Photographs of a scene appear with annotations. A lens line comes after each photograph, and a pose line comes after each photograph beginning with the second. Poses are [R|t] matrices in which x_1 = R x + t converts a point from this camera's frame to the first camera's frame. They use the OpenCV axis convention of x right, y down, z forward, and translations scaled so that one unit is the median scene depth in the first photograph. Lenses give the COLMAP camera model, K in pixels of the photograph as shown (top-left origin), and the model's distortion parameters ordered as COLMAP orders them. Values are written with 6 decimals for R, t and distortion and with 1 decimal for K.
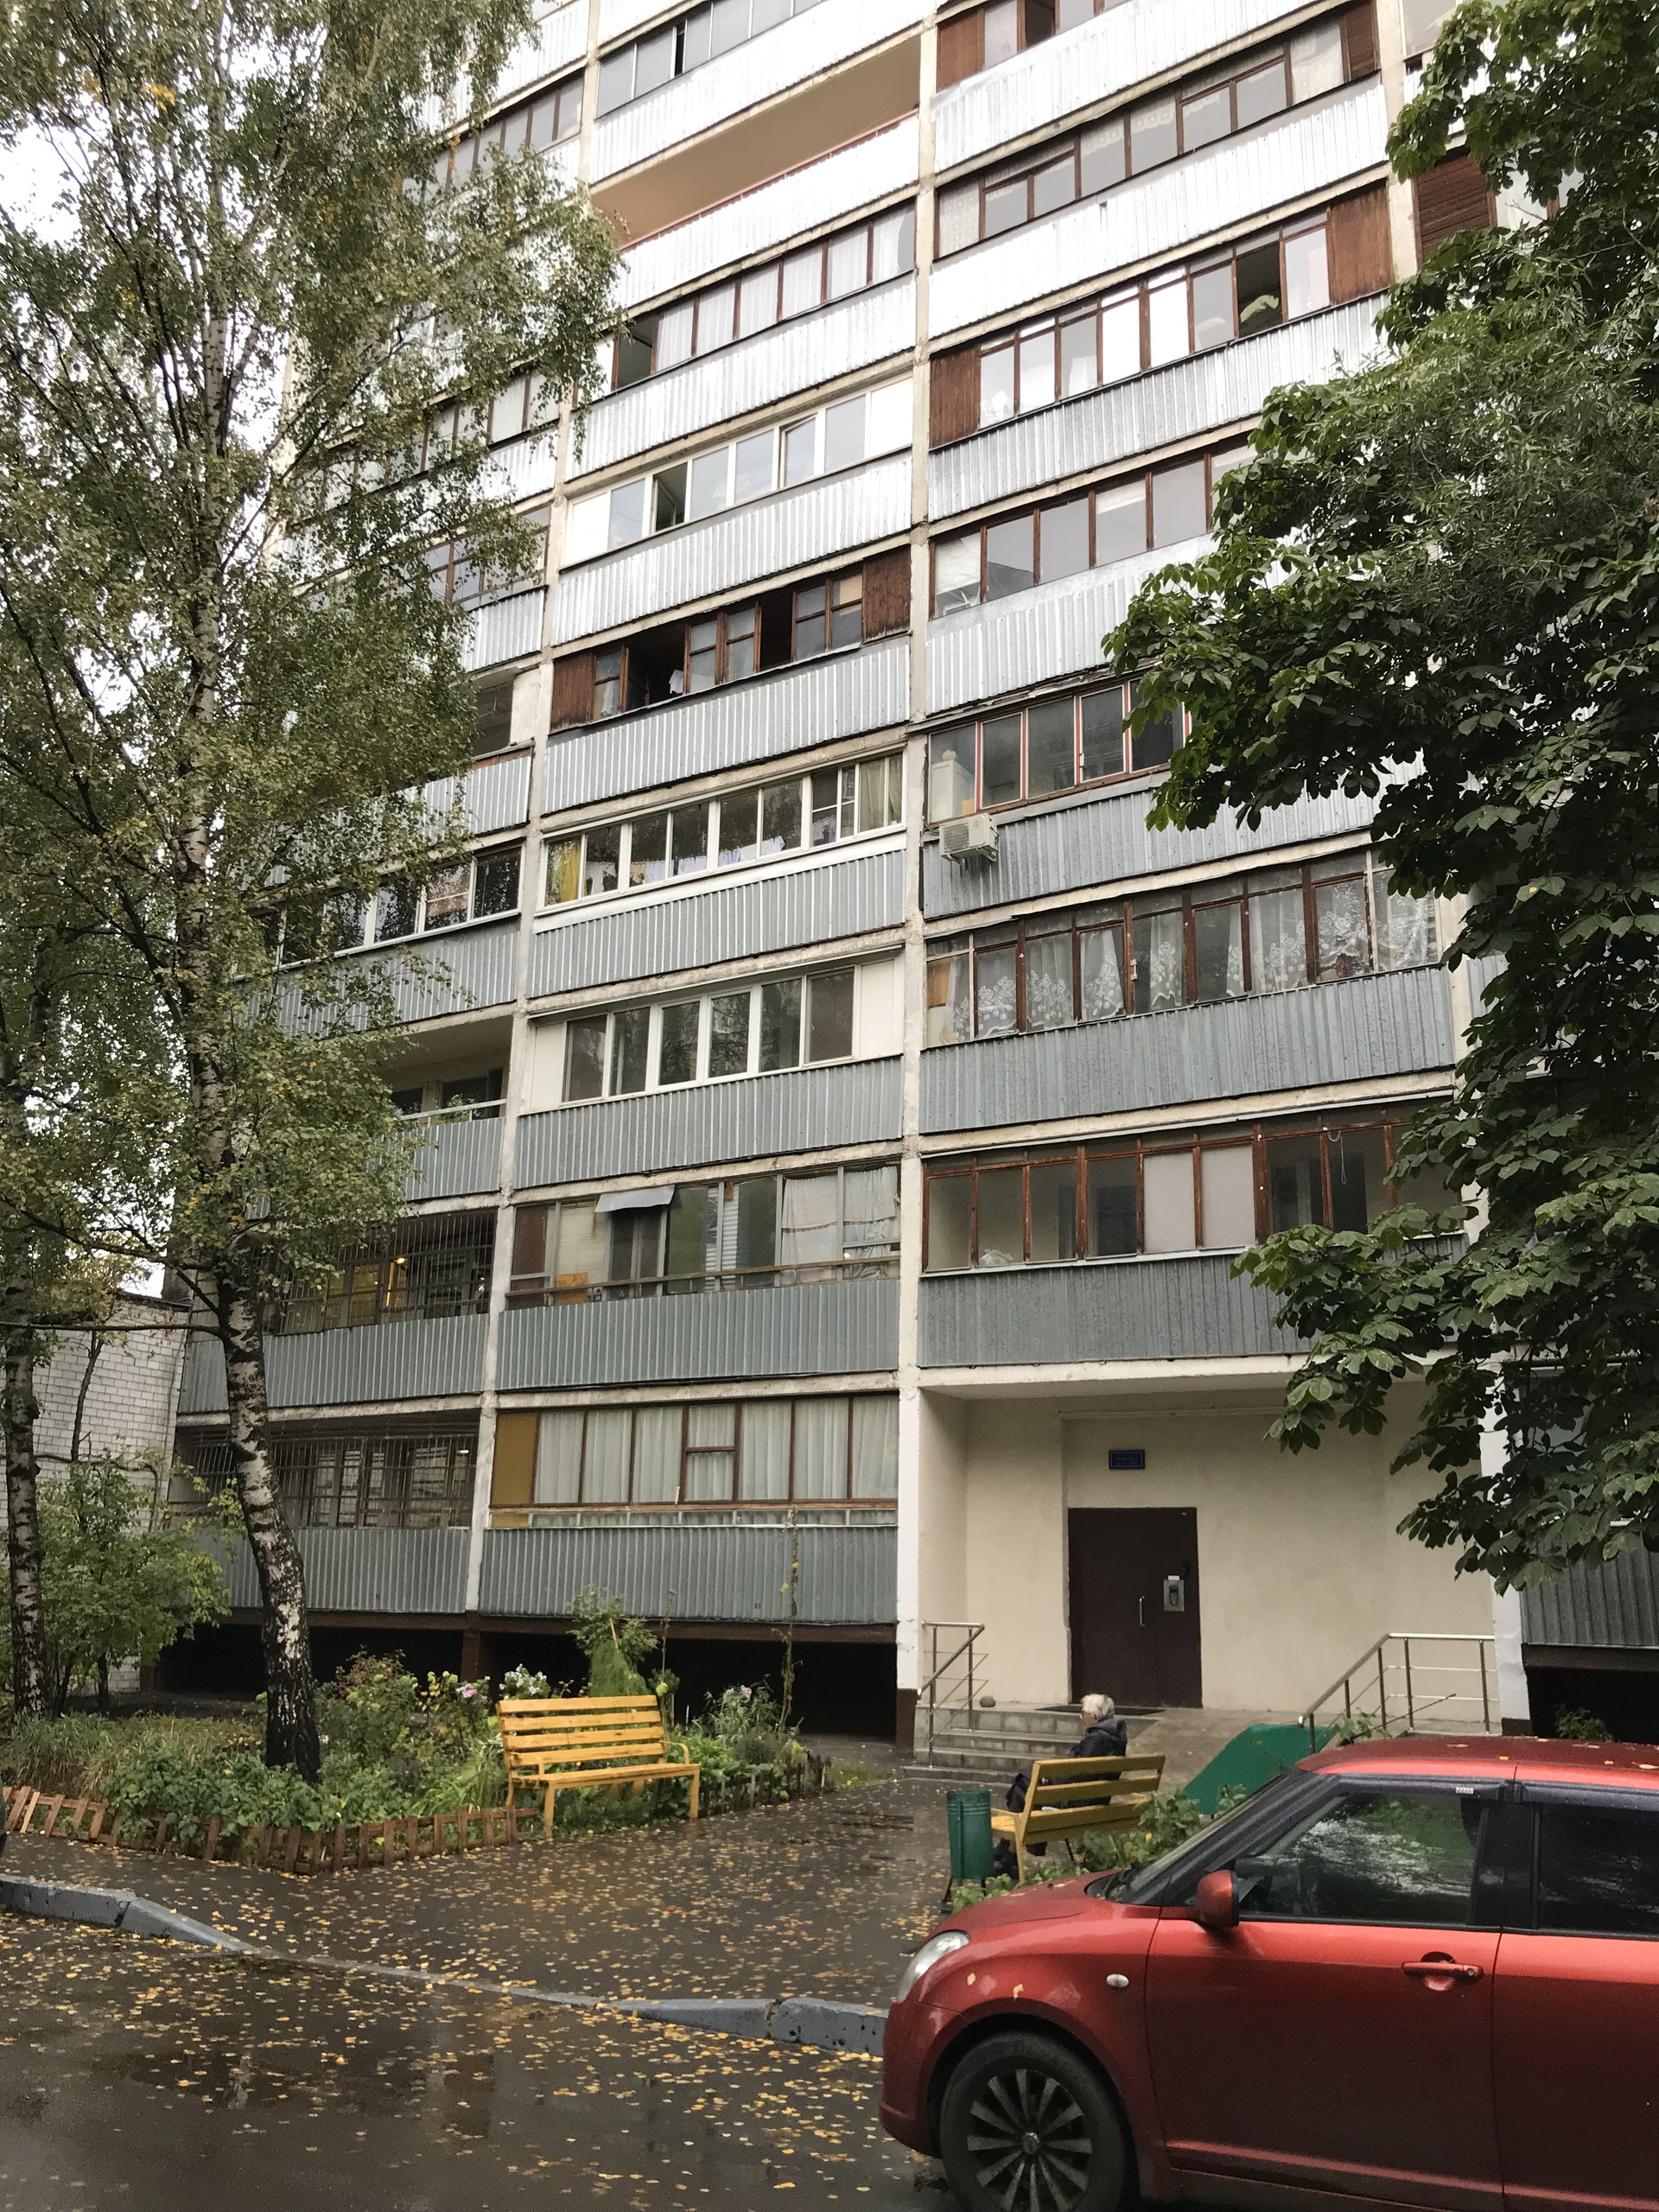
lens RADIAL K [[1791.6, 0, 841.7], [0, 1791.6, 1090.5], [0, 0, 1]] dist [0.051270, -0.085465]
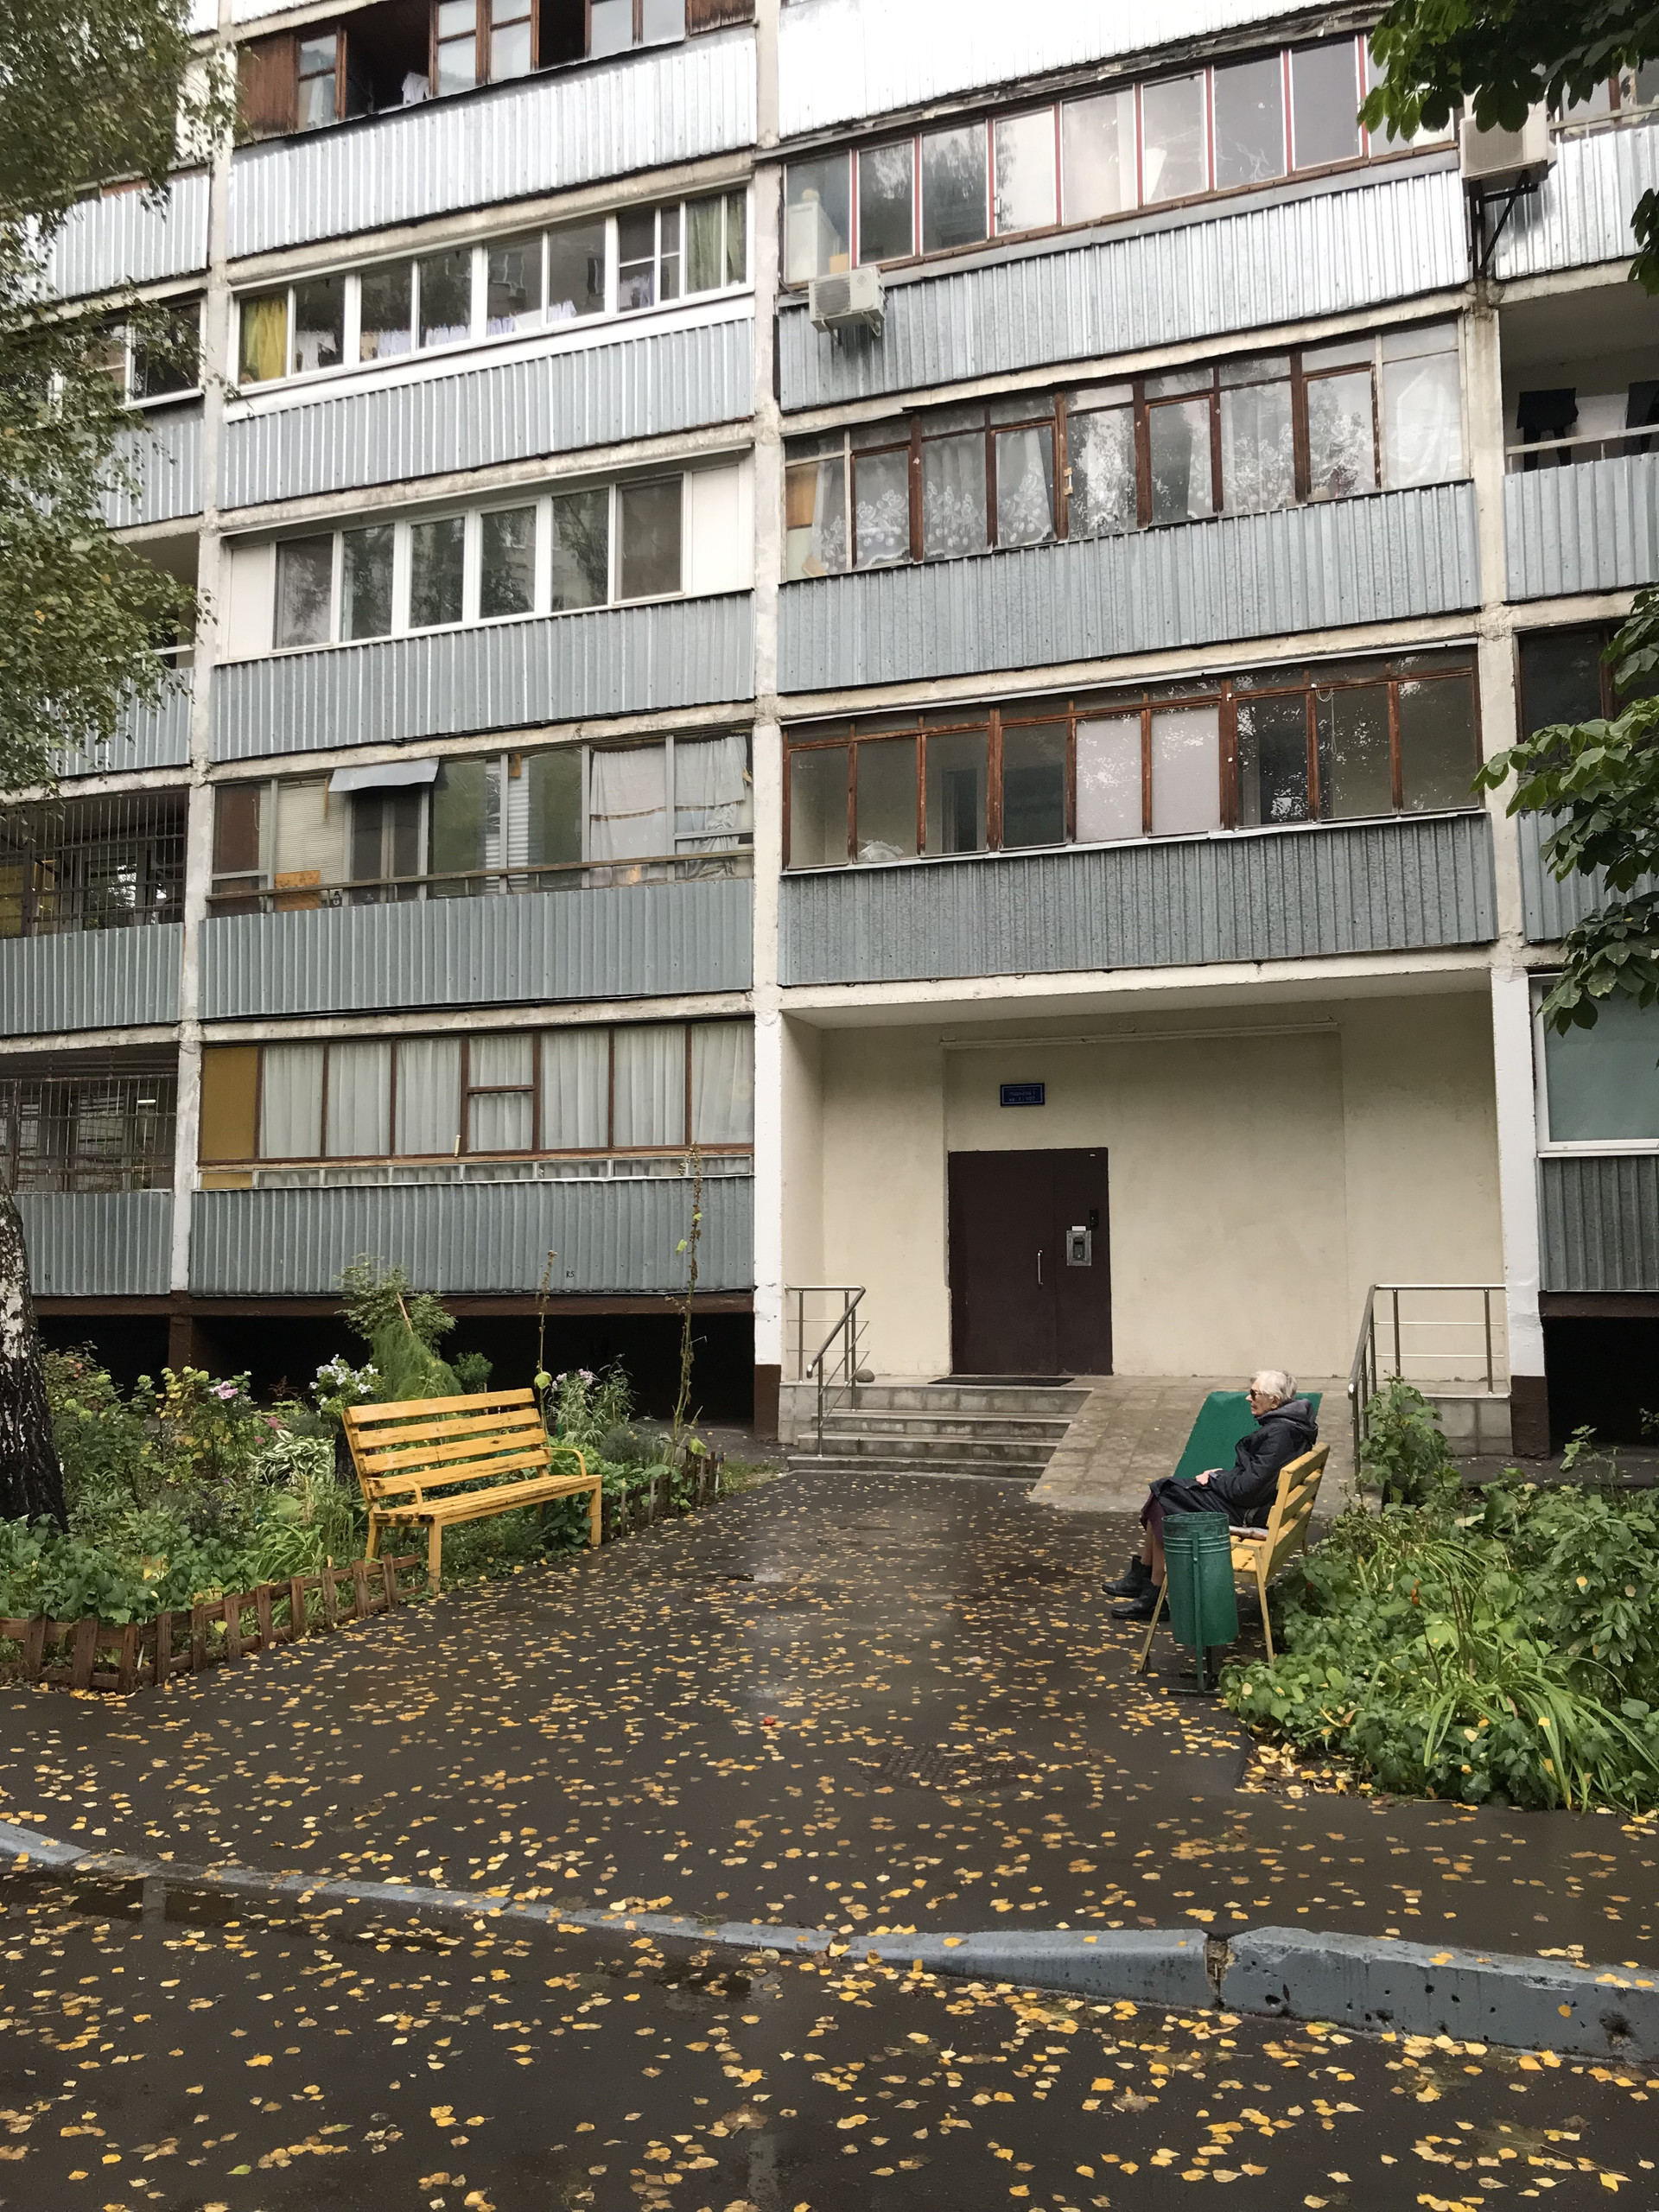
lens RADIAL K [[1791.6, 0, 841.7], [0, 1791.6, 1090.5], [0, 0, 1]] dist [0.051270, -0.085465]
pose [[0.976596, -0.002702, 0.215064, -0.095752], [-0.034670, 0.984867, 0.169808, 0.059404], [-0.212268, -0.173291, 0.961724, 0.197639]]
